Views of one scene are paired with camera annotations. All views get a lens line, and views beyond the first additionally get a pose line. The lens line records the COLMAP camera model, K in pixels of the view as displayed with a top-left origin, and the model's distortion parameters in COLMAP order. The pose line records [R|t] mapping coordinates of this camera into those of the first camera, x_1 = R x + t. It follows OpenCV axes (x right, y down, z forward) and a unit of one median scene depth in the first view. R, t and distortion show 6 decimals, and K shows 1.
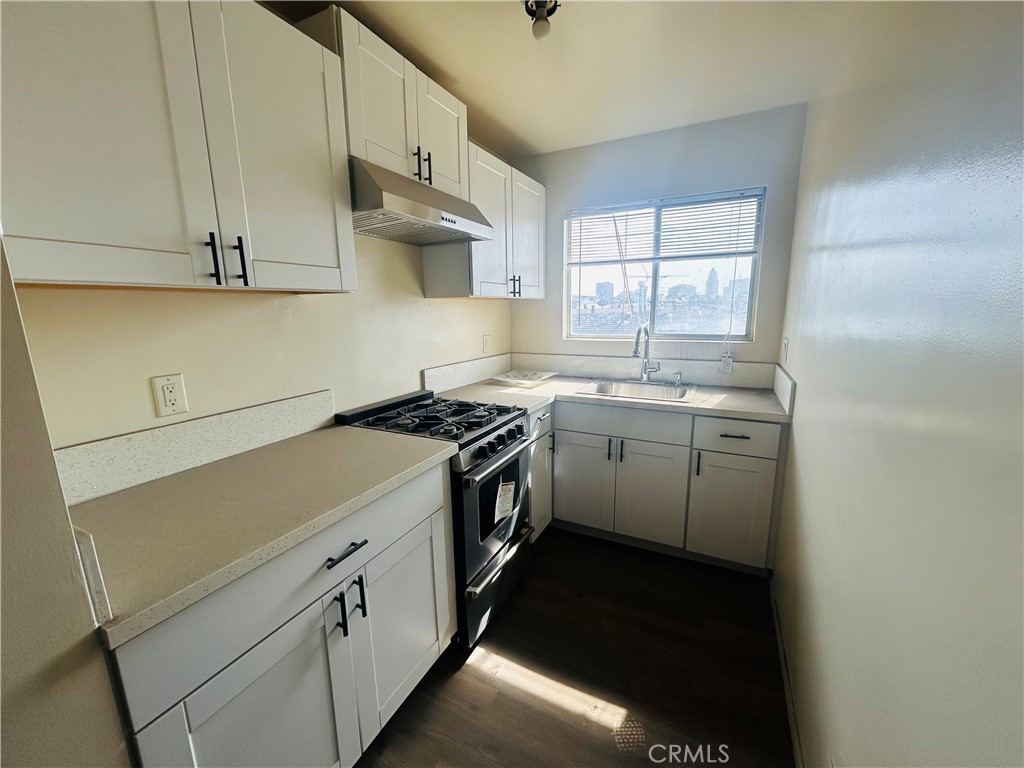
lens RADIAL K [[409.4, 0, 512.0], [0, 409.4, 384.0], [0, 0, 1]] dist [0.000824, -0.000029]
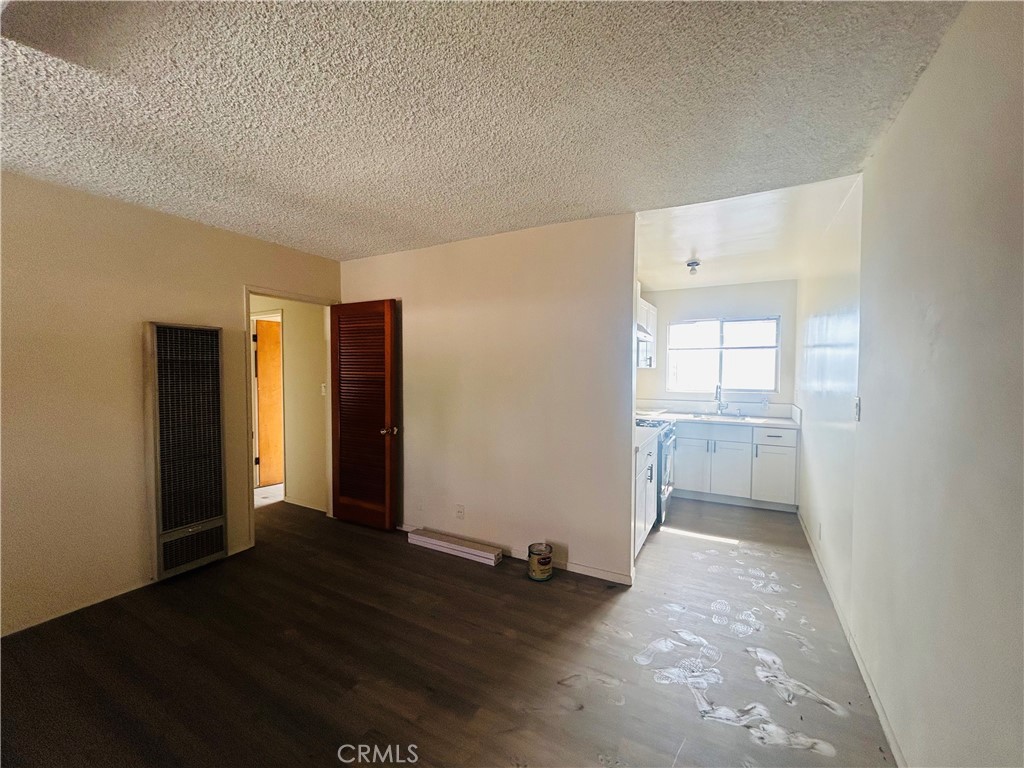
lens RADIAL K [[419.2, 0, 512.0], [0, 419.2, 384.0], [0, 0, 1]] dist [-0.001664, -0.000123]
pose [[0.999605, 0.018166, -0.021421, -0.617619], [-0.021193, 0.988339, -0.150786, 0.177641], [0.018432, 0.151181, 0.988334, -0.963353]]
